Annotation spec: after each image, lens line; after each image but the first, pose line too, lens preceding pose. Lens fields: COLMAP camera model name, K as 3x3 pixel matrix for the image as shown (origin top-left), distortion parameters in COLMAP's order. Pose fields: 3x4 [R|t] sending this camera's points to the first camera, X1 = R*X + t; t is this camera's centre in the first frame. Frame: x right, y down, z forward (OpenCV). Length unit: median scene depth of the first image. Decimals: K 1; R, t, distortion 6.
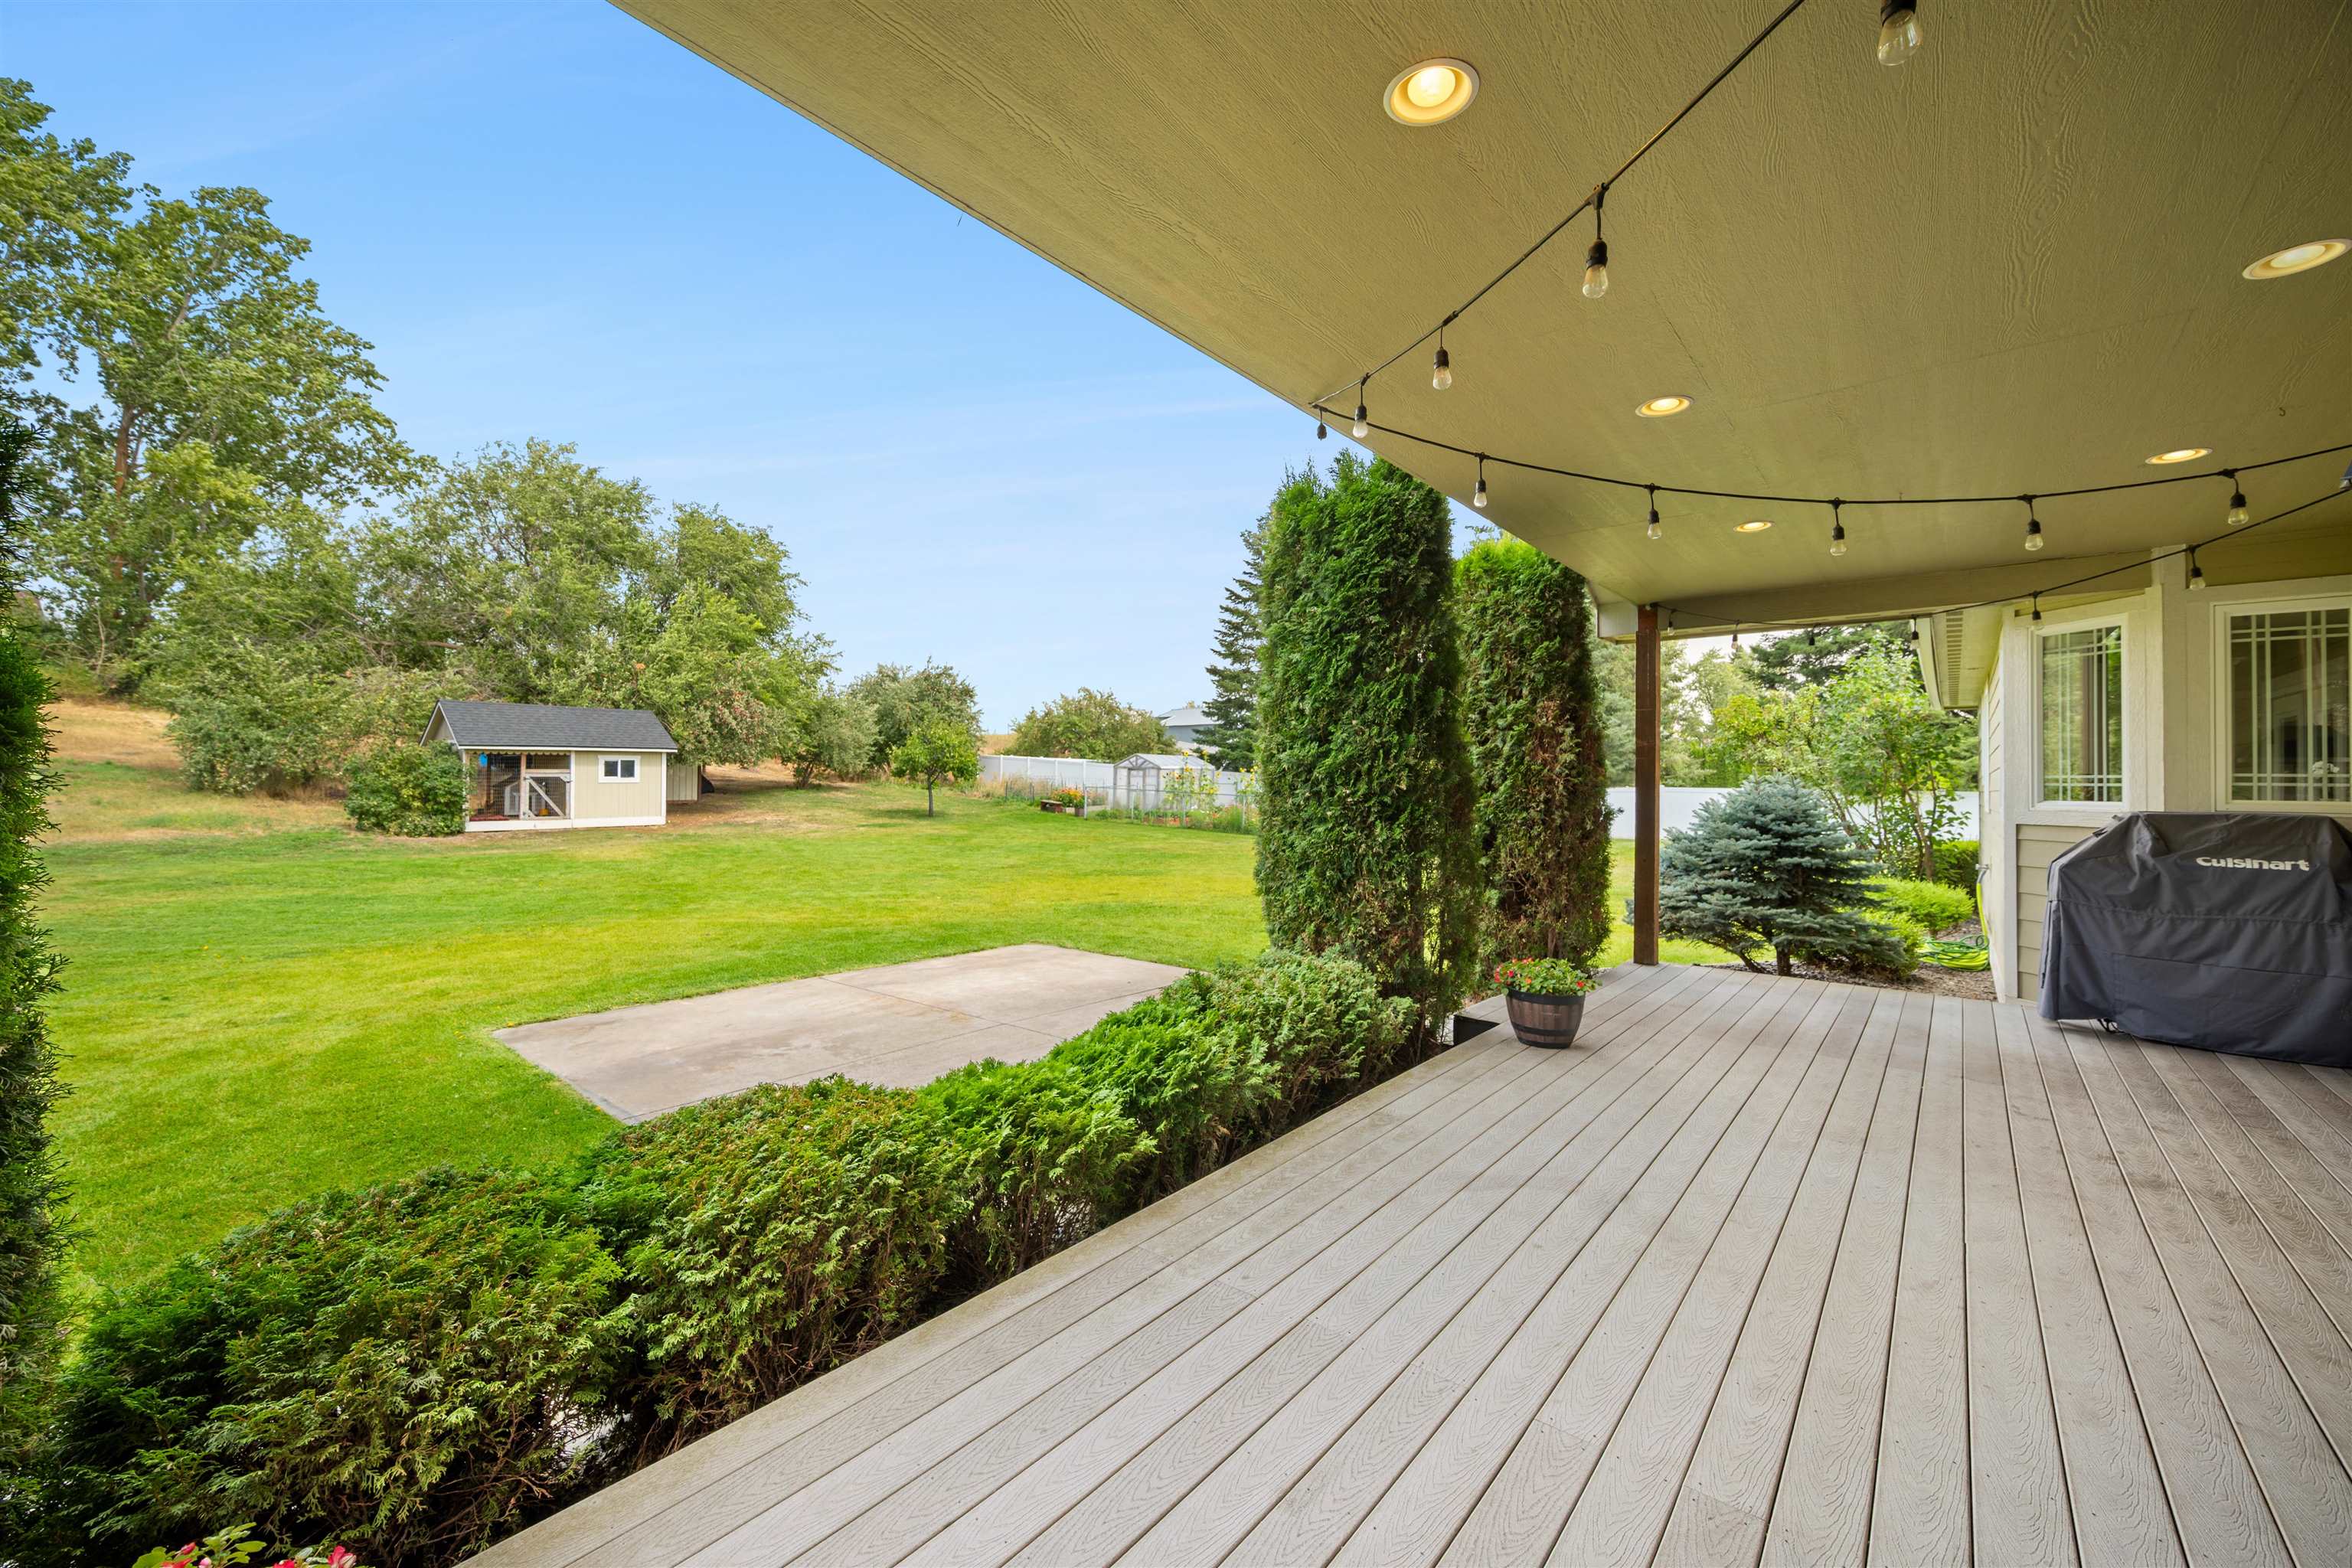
lens RADIAL K [[924.1, 0, 1182.7], [0, 924.1, 786.9], [0, 0, 1]] dist [-0.009993, 0.000230]
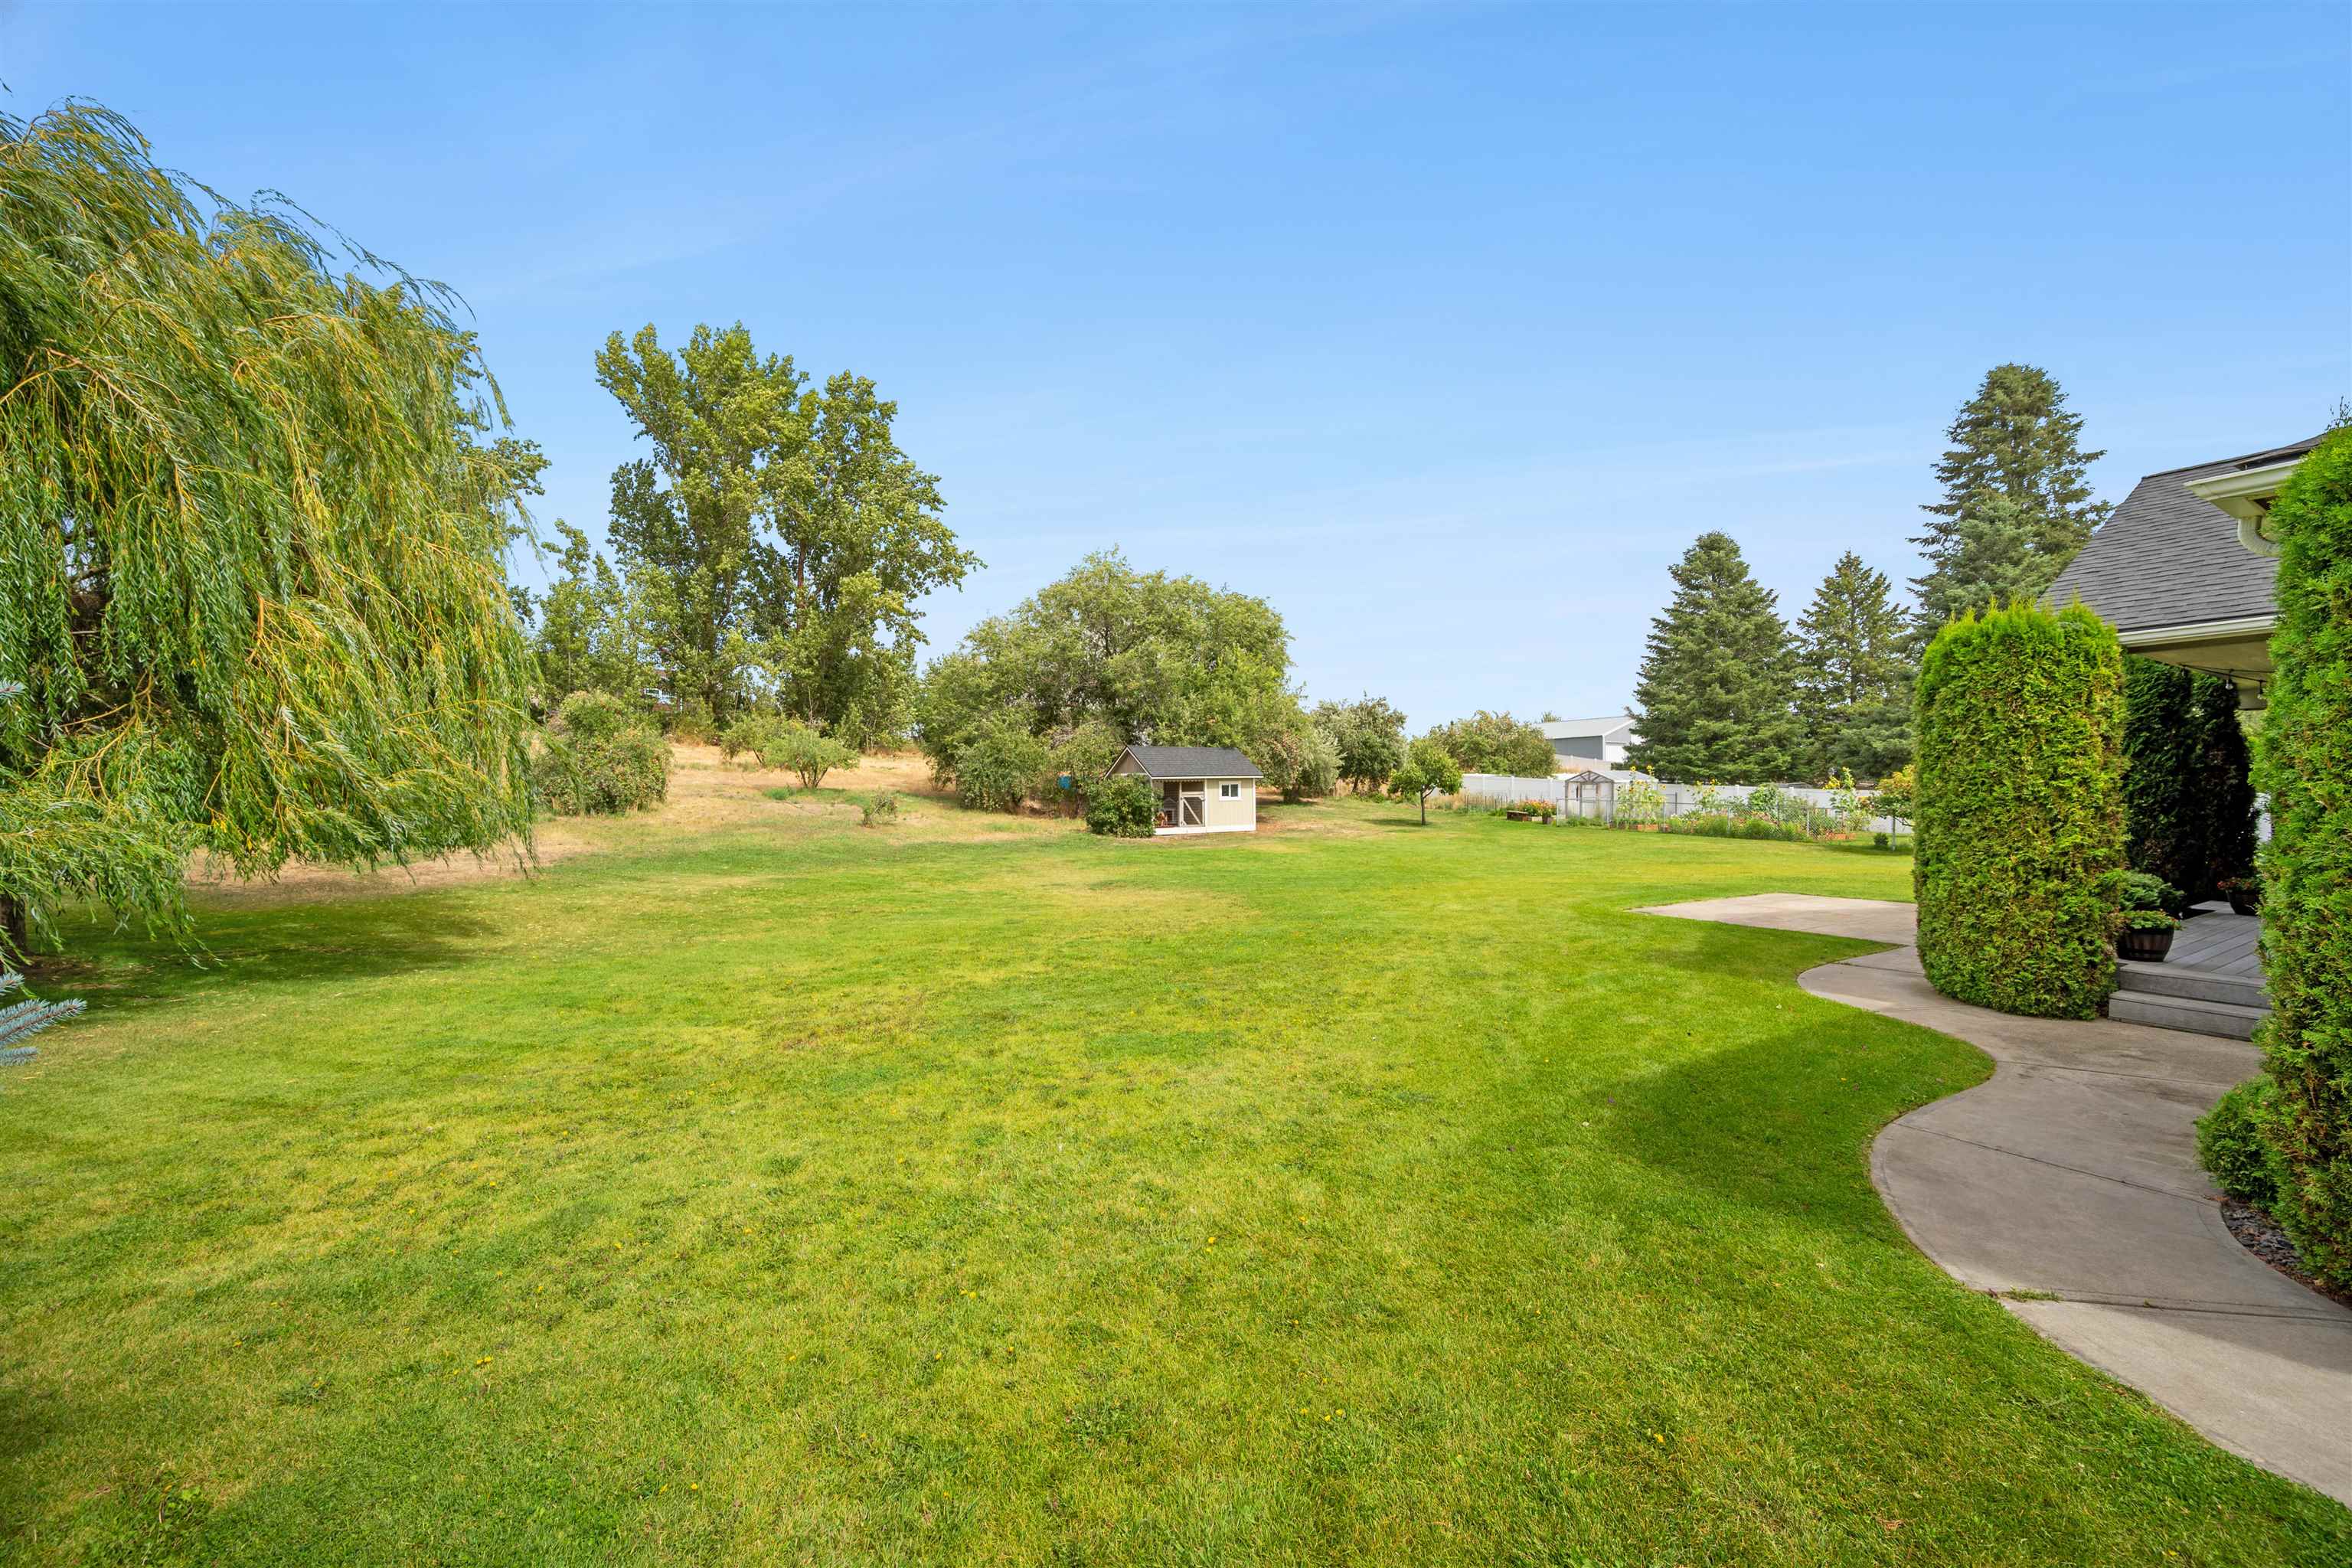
lens RADIAL K [[924.1, 0, 1182.7], [0, 924.1, 786.9], [0, 0, 1]] dist [-0.009993, 0.000230]
pose [[0.954501, -0.016581, -0.297746, -0.198266], [0.012746, 0.999809, -0.014818, -0.003919], [0.297935, 0.010349, 0.954530, -0.261411]]
